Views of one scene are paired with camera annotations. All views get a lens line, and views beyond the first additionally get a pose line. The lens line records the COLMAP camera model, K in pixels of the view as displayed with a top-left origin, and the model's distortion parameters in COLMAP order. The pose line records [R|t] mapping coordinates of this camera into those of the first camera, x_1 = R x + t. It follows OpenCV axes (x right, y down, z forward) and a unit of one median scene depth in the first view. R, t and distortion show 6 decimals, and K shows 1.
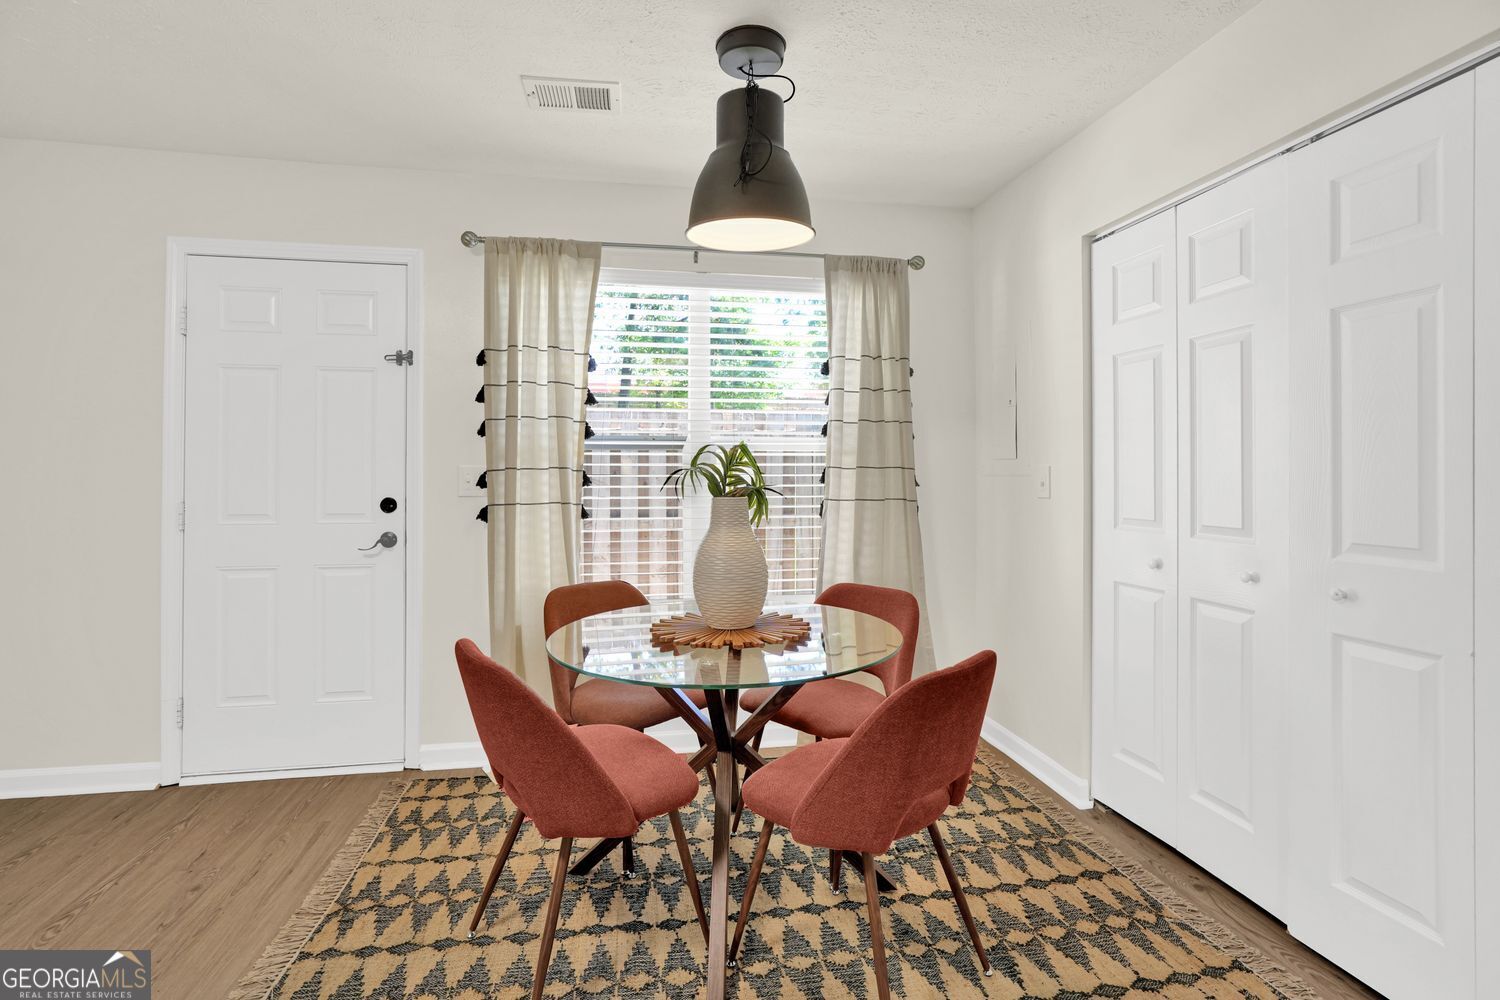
lens RADIAL K [[702.9, 0, 750.6], [0, 702.9, 454.4], [0, 0, 1]] dist [-0.033845, 0.022349]
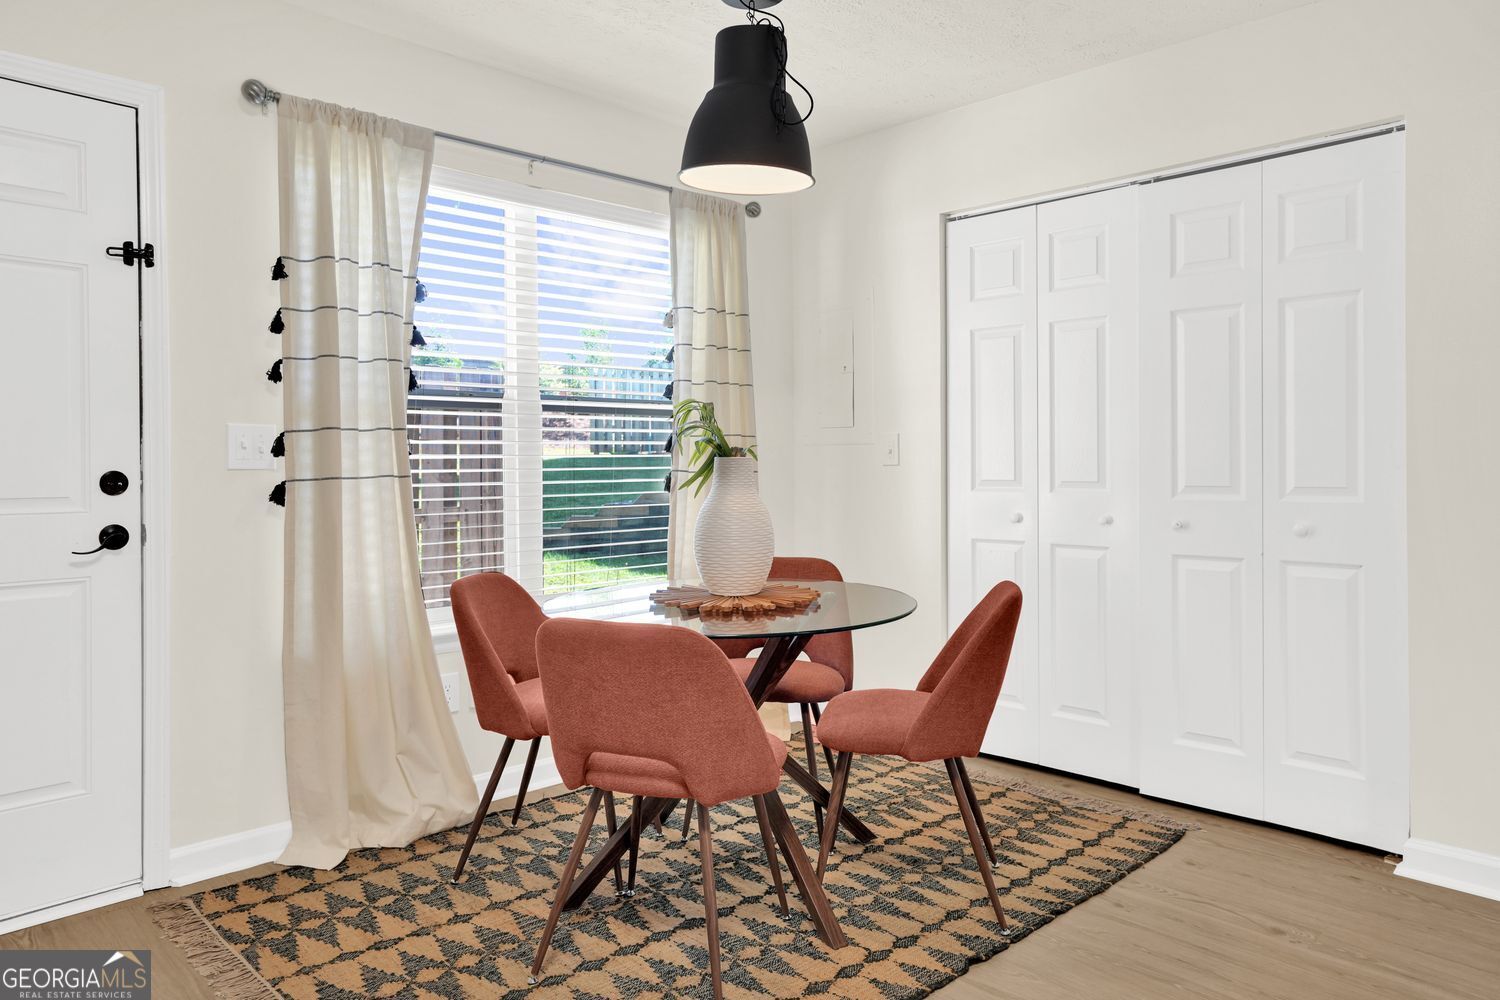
lens RADIAL K [[1002.3, 0, 756.6], [0, 1002.3, 437.7], [0, 0, 1]] dist [0.019337, 0.003953]
pose [[0.830032, 0.009272, 0.557639, -0.610138], [-0.009314, 0.999953, -0.002763, 0.031288], [-0.557639, -0.002900, 0.830079, -0.105358]]
